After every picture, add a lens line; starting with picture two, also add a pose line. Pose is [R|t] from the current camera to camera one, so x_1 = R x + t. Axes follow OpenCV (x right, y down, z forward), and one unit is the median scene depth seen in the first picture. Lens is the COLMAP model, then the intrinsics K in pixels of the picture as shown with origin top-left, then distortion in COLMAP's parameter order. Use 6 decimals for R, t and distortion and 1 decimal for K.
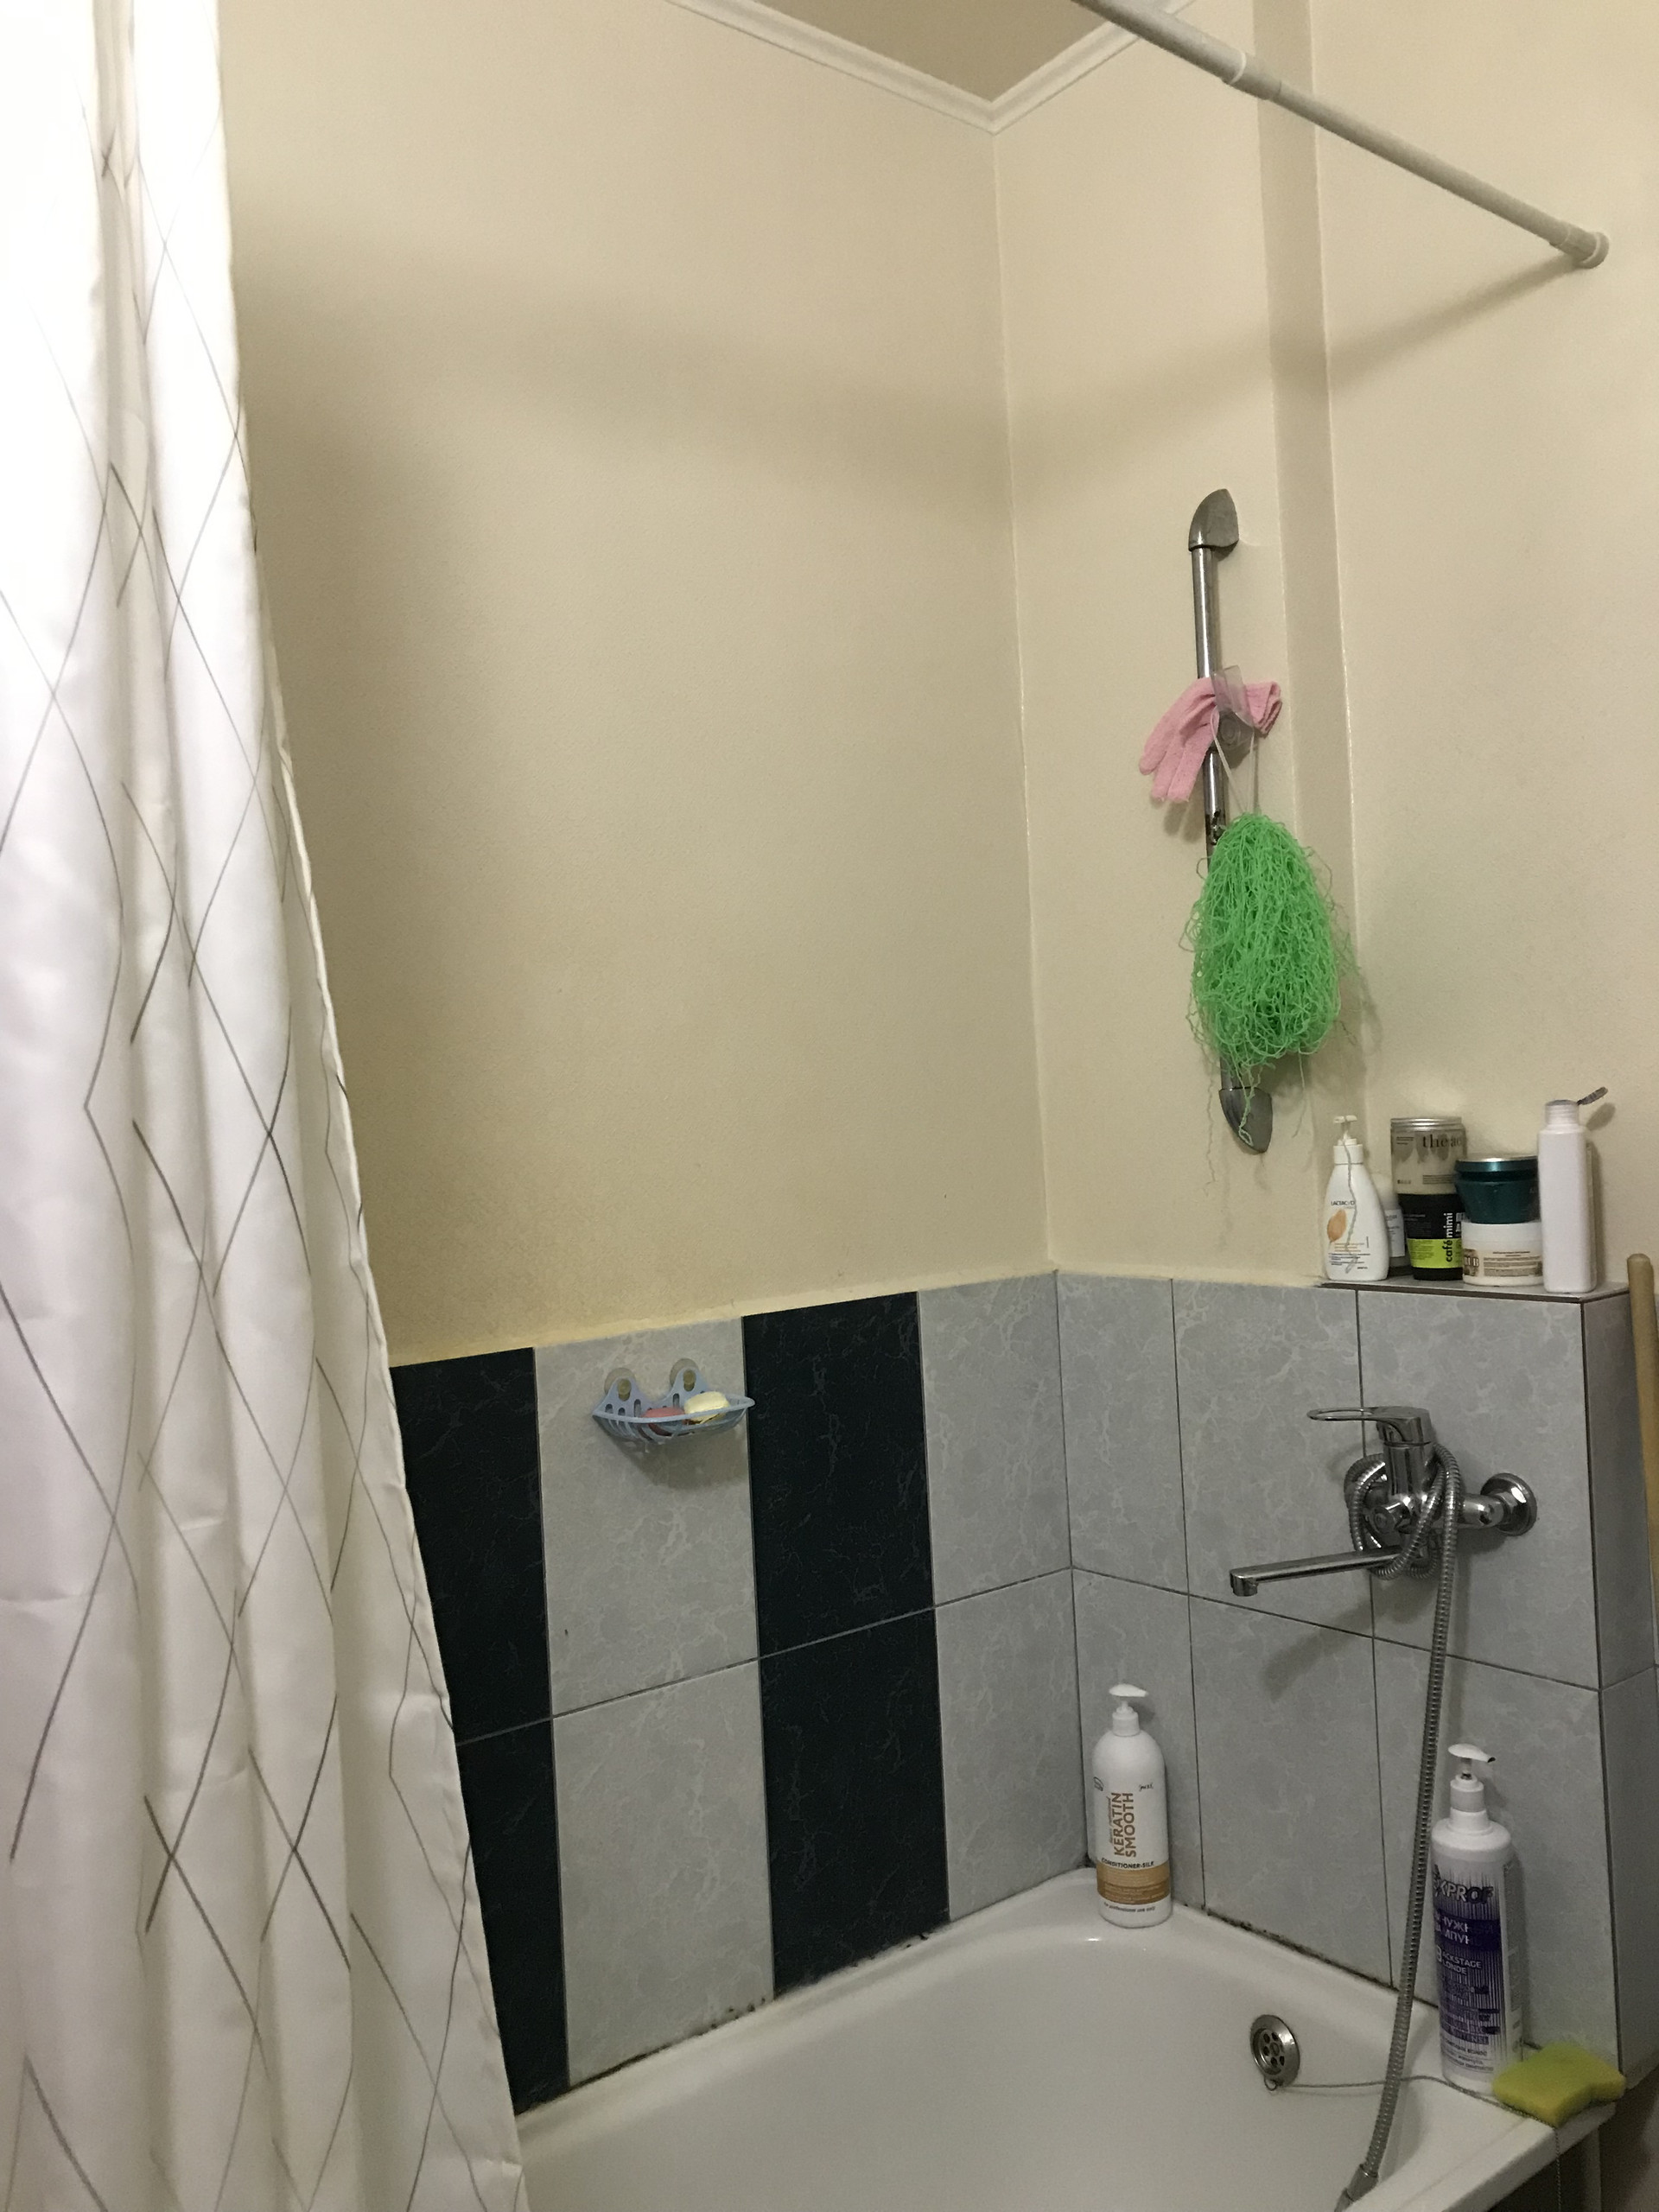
lens RADIAL K [[1828.6, 0, 829.5], [0, 1828.6, 1106.0], [0, 0, 1]] dist [0.110750, -0.268968]
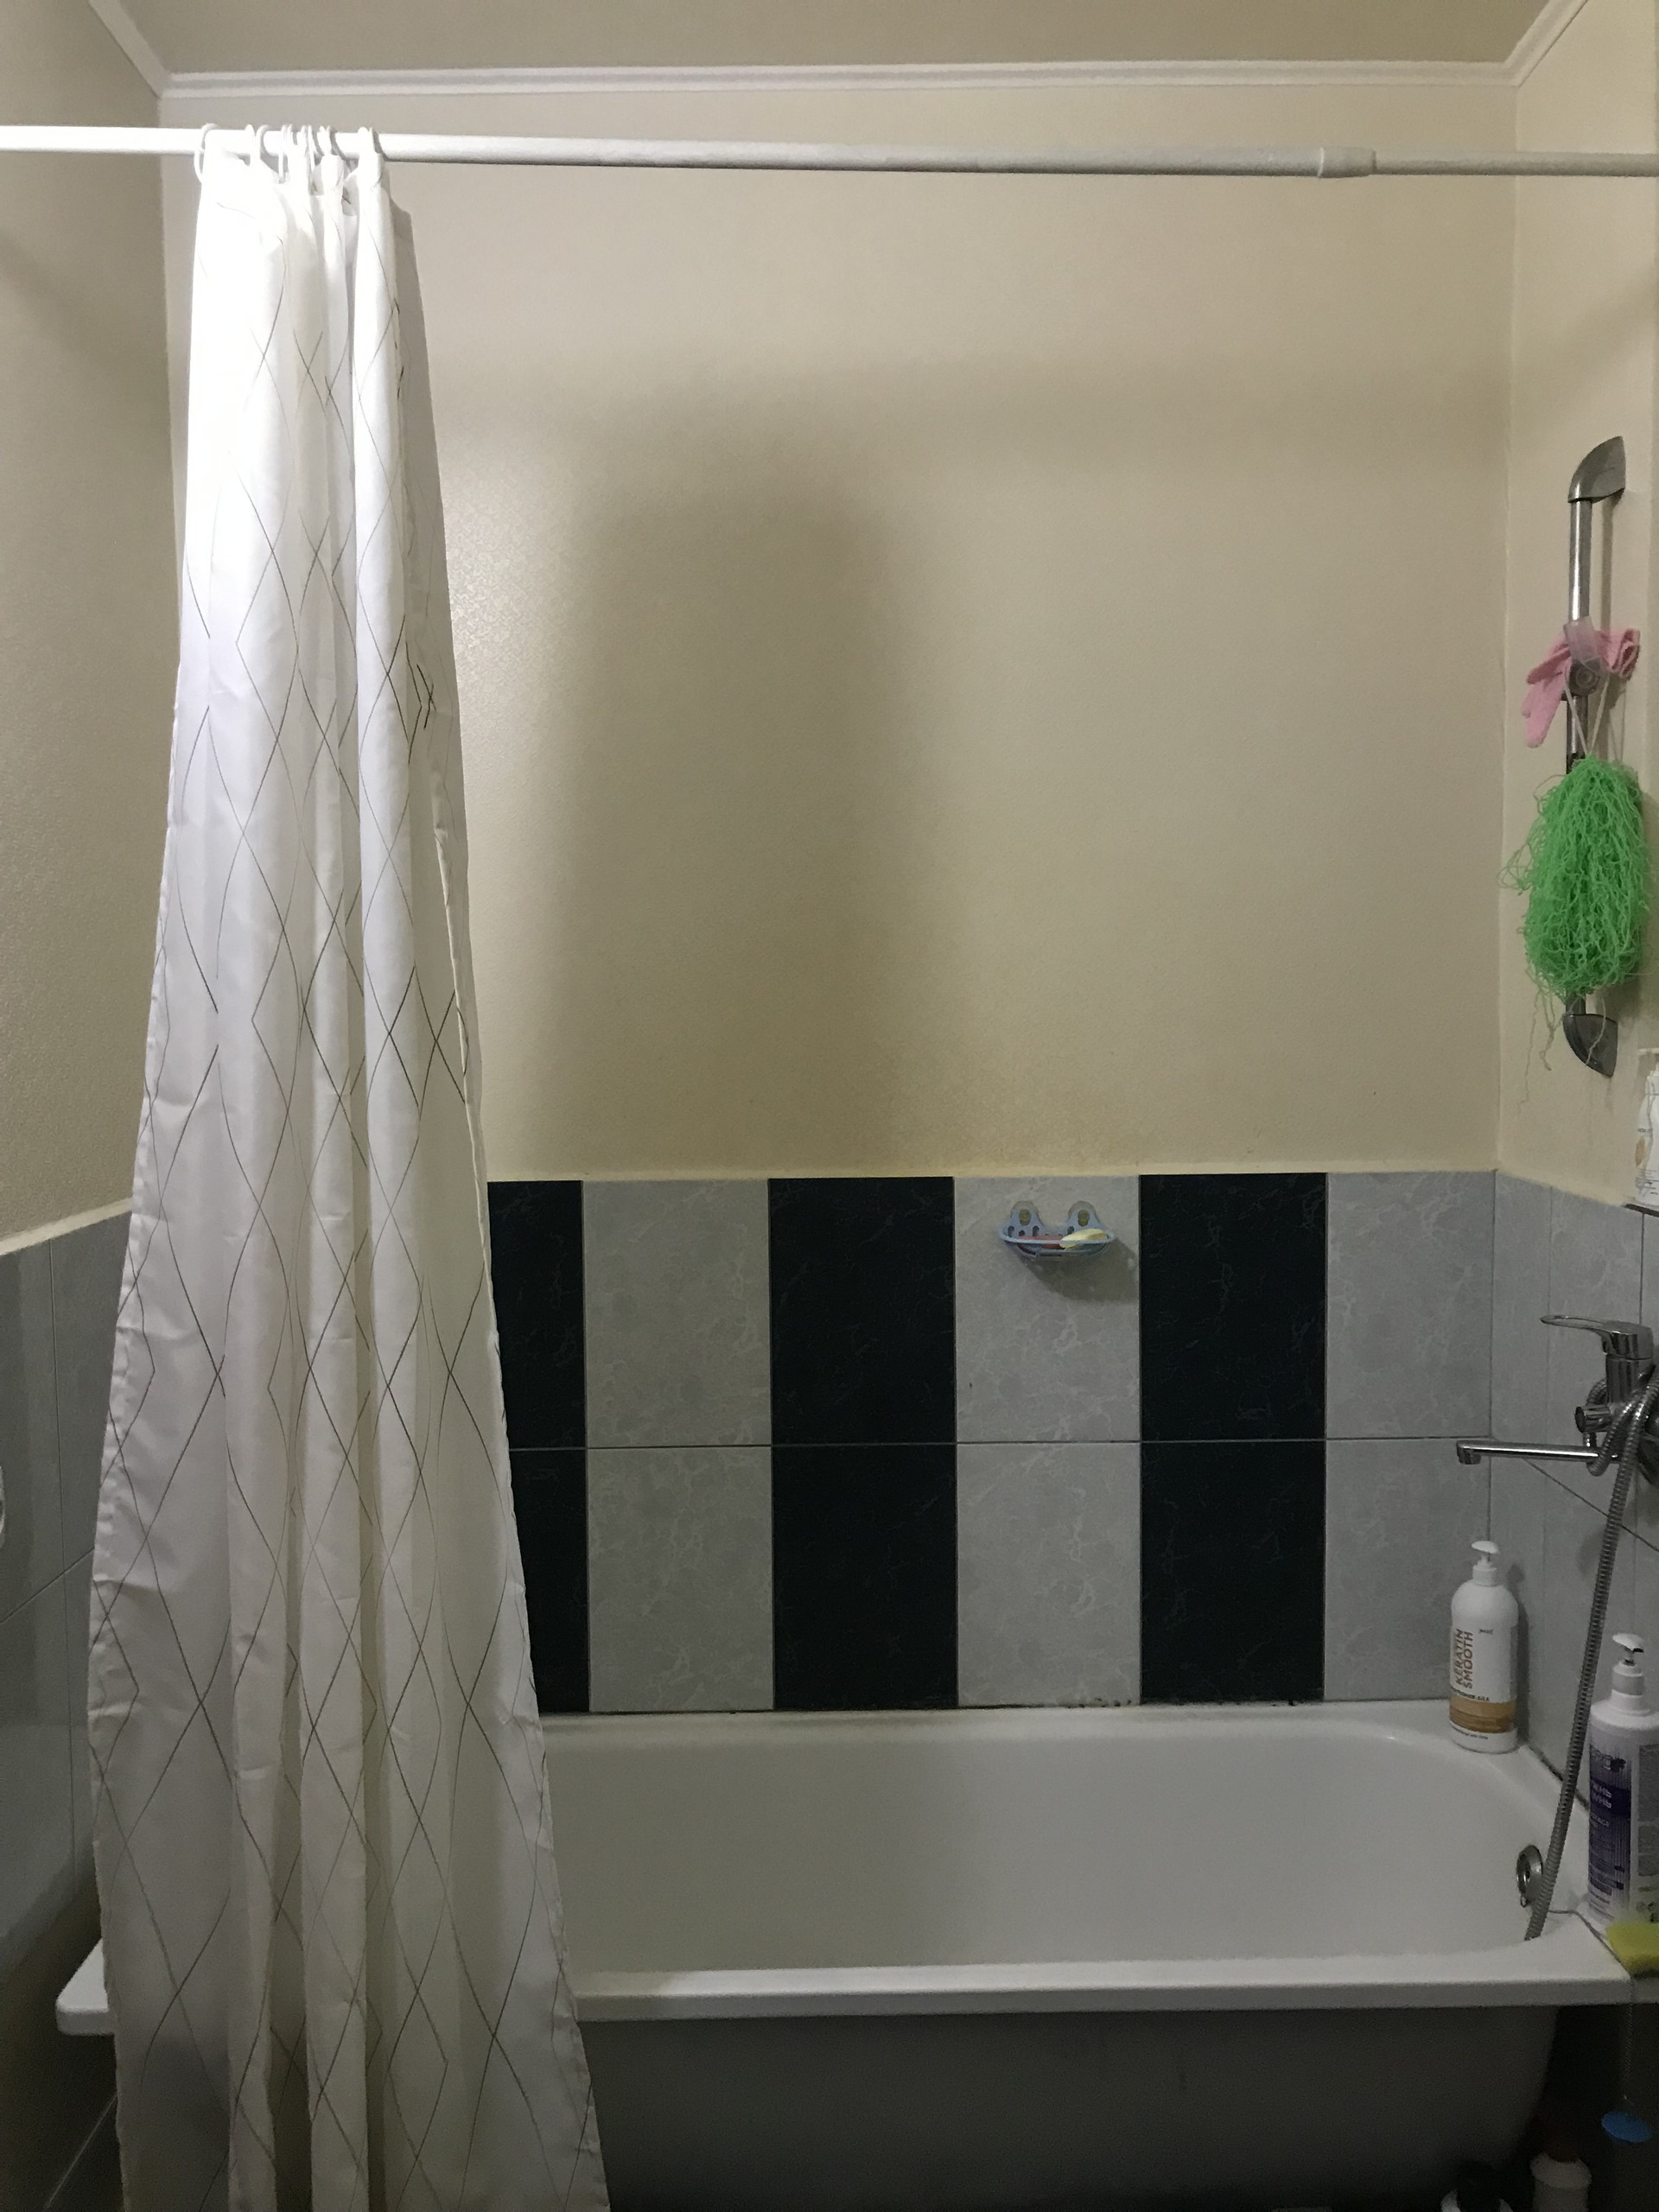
lens RADIAL K [[1775.4, 0, 829.5], [0, 1775.4, 1106.0], [0, 0, 1]] dist [0.108557, -0.153447]
pose [[0.799384, 0.089442, -0.594126, 0.508318], [-0.037088, 0.994317, 0.099787, -0.046324], [0.599675, -0.057733, 0.798158, -0.100682]]
